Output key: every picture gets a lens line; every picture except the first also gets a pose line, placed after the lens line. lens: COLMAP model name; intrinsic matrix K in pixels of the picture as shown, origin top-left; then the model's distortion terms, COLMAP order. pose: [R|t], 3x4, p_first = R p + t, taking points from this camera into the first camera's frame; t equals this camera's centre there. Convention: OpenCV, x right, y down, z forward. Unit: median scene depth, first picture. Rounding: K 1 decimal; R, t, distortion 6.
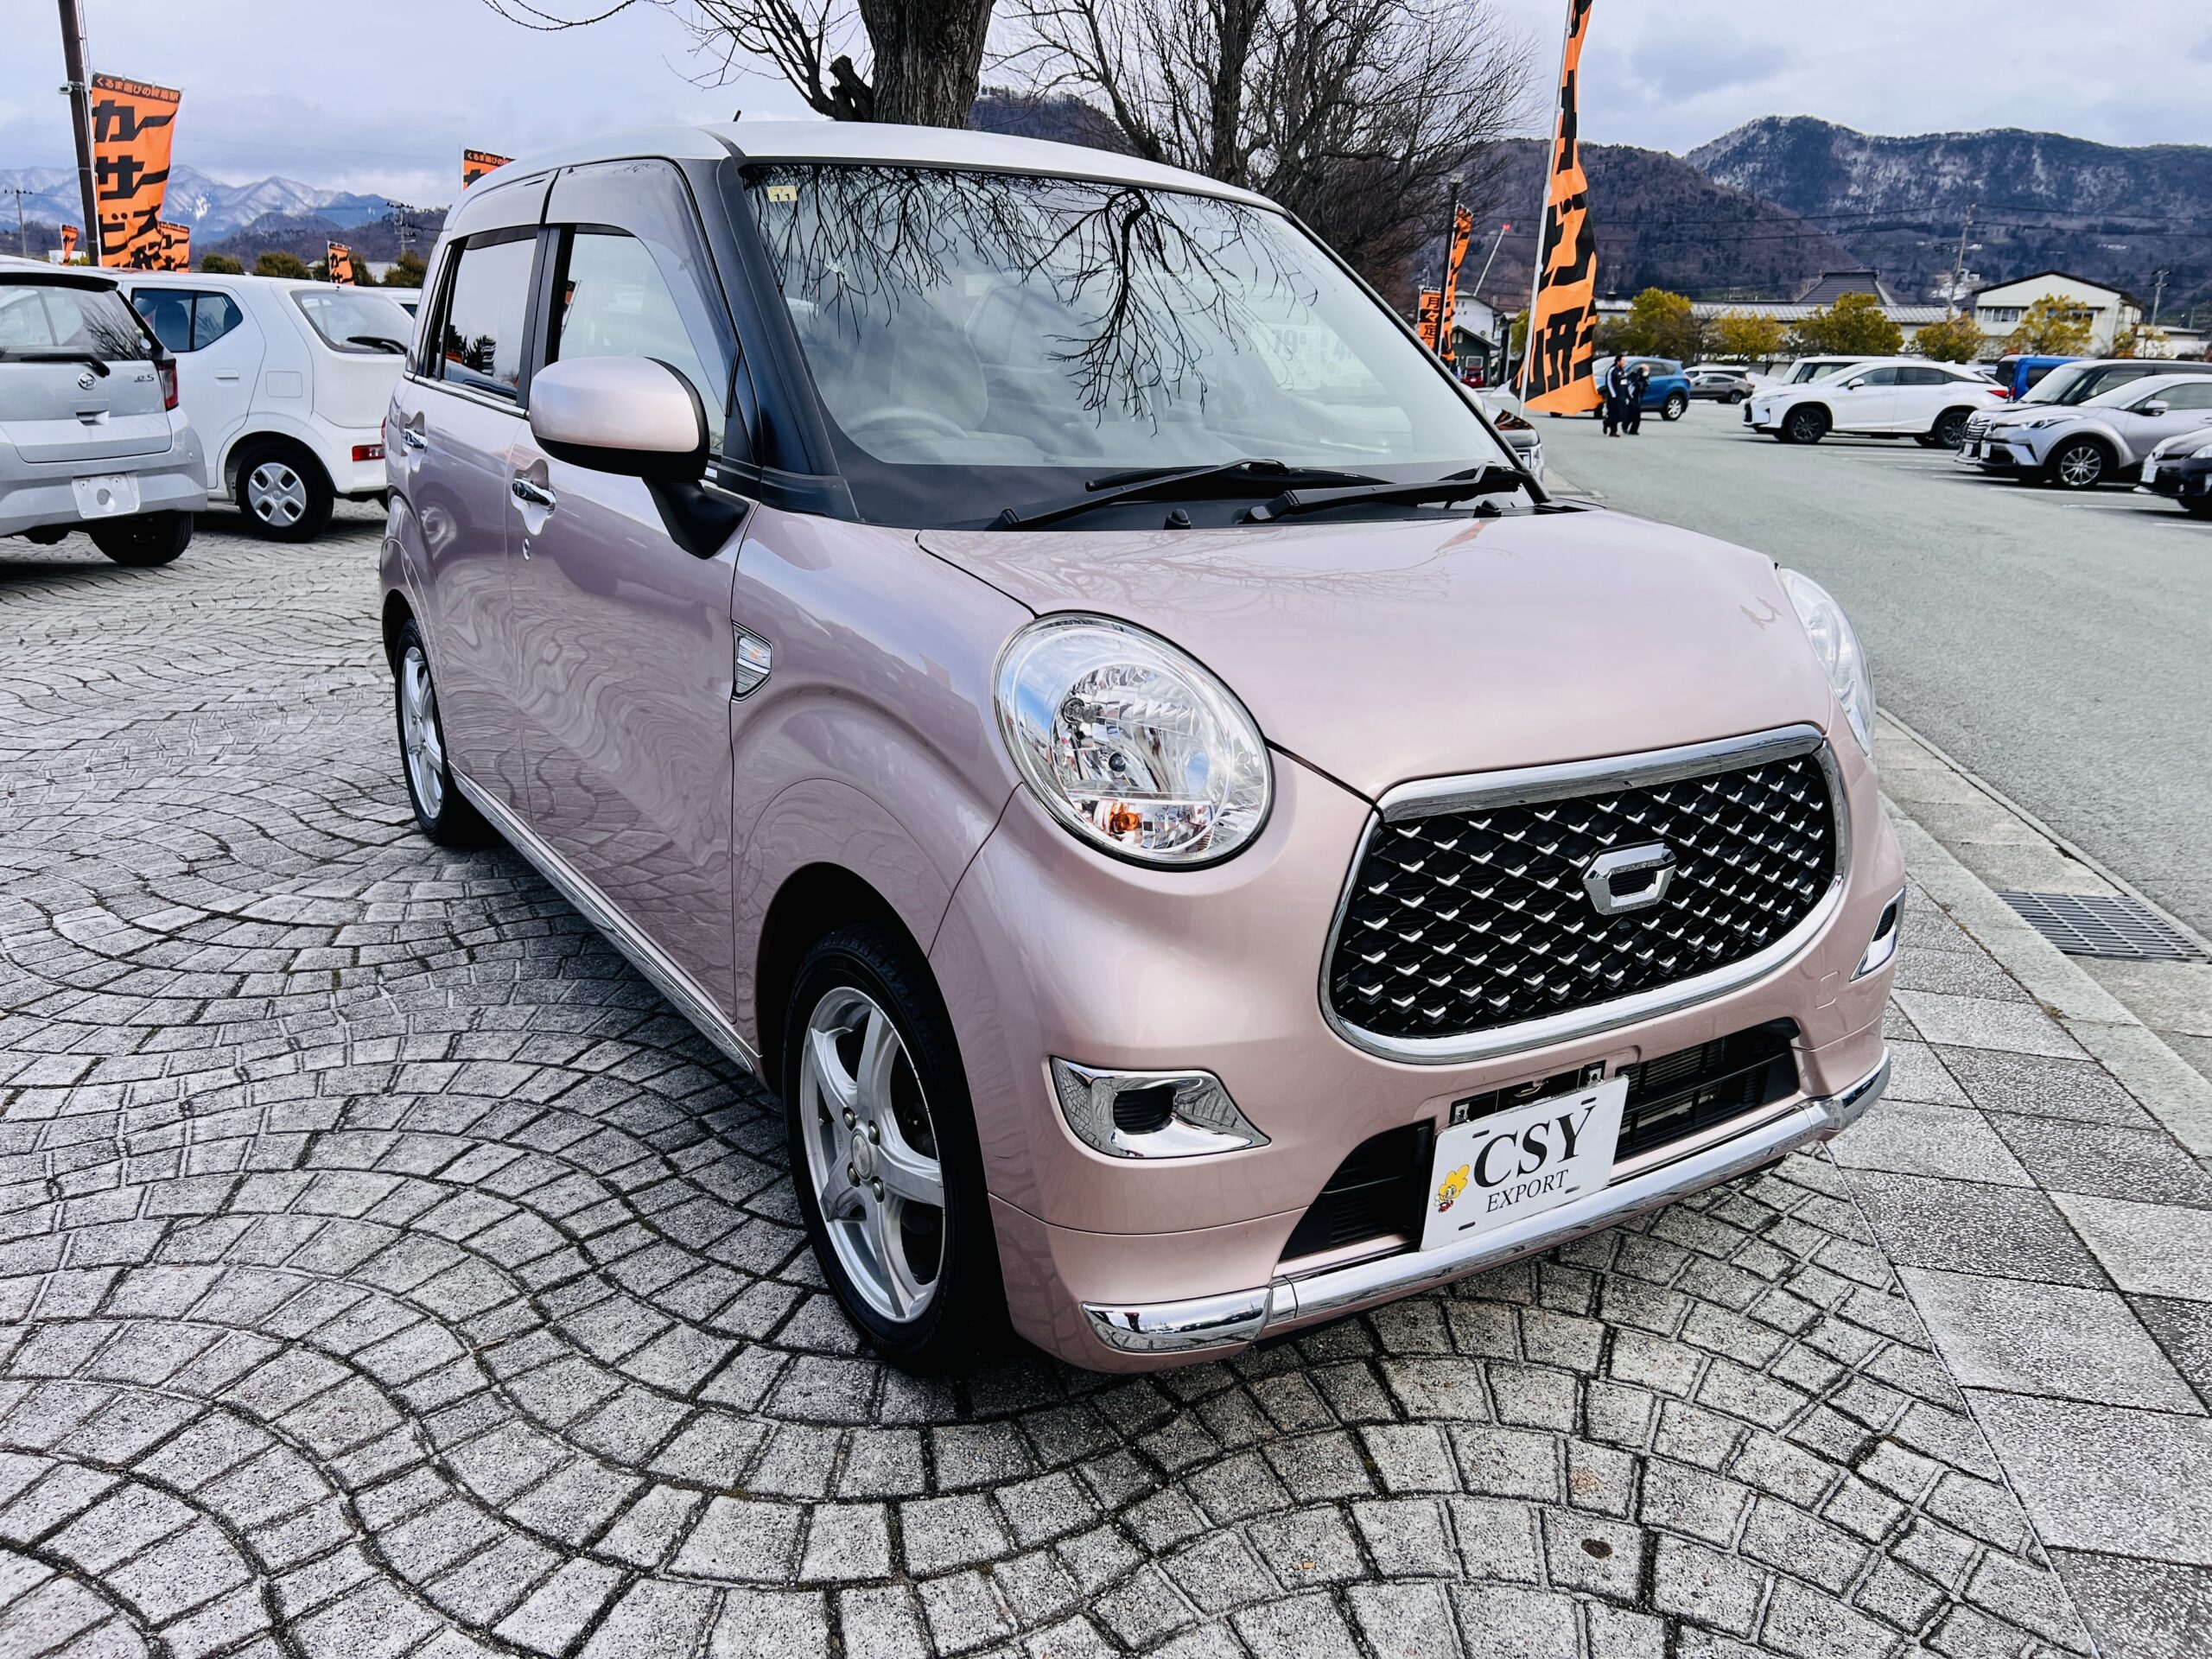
lens RADIAL K [[1681.6, 0, 1115.6], [0, 1681.6, 811.2], [0, 0, 1]] dist [0.047779, -0.075248]
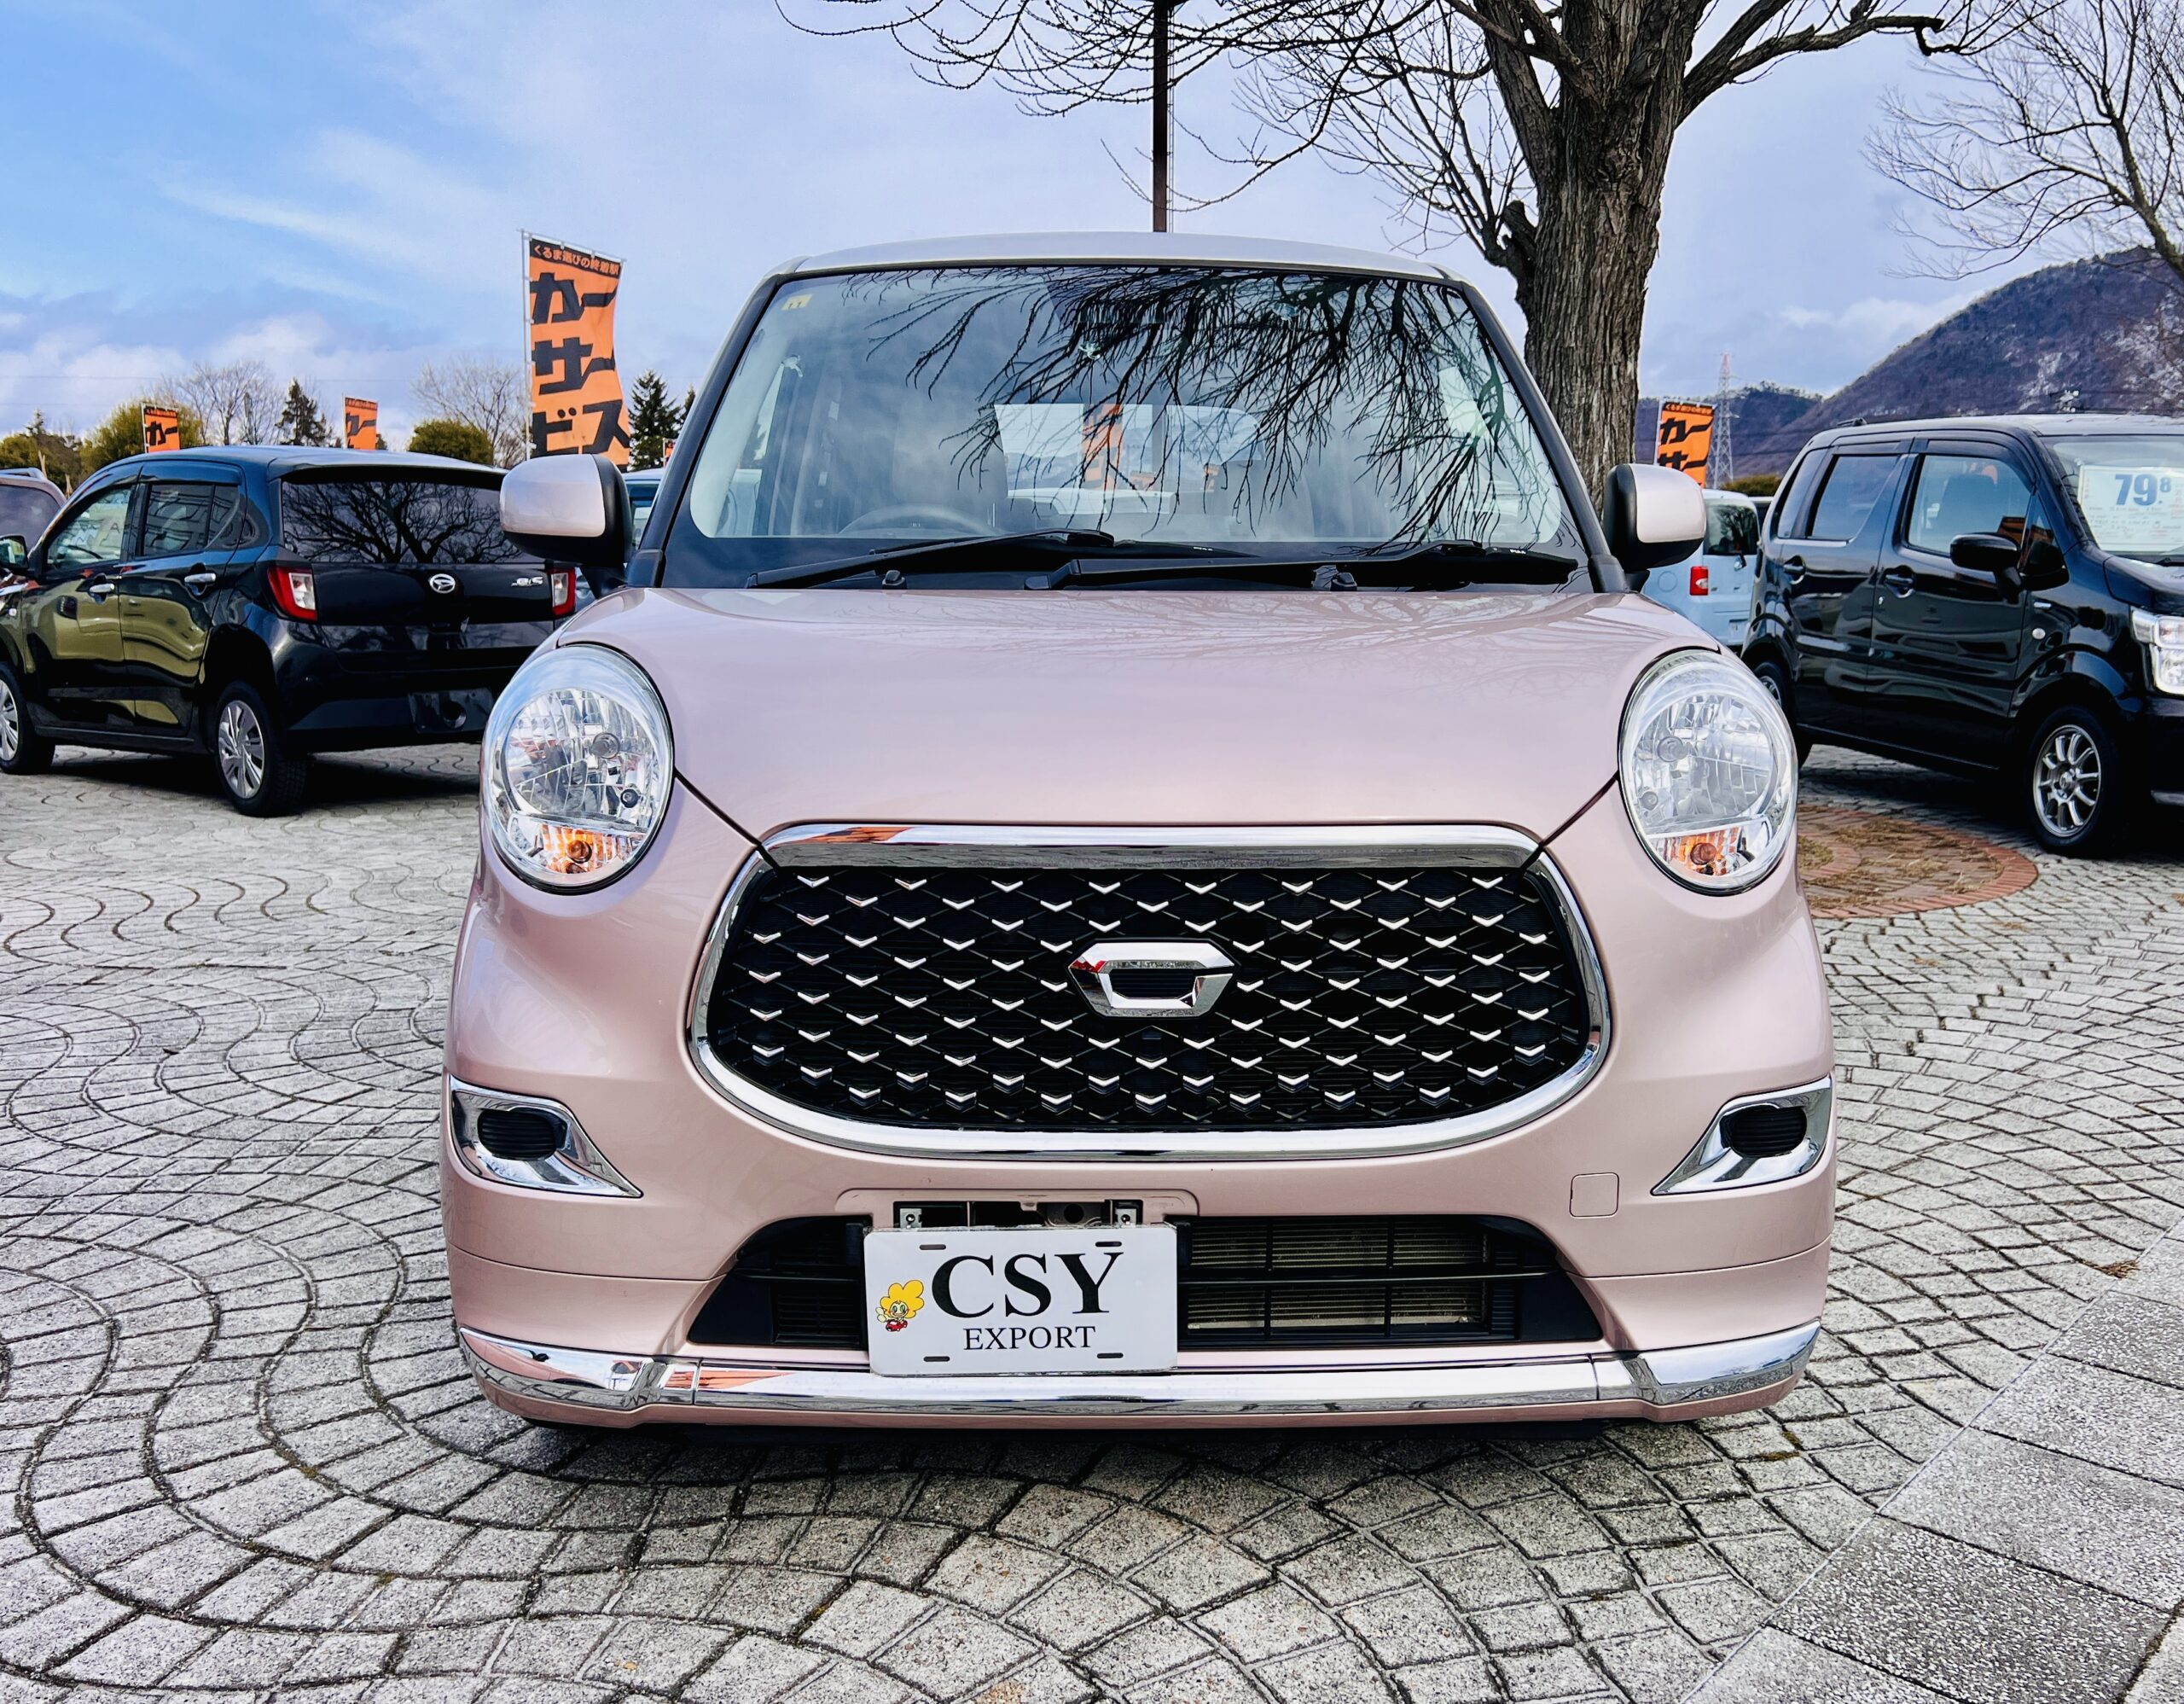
lens RADIAL K [[1985.6, 0, 1243.6], [0, 1985.6, 857.2], [0, 0, 1]] dist [0.021211, 0.000820]
pose [[0.851997, 0.053129, -0.520843, 0.876197], [-0.118238, 0.988662, -0.092564, 0.067386], [0.510020, 0.140448, 0.848619, 0.175413]]
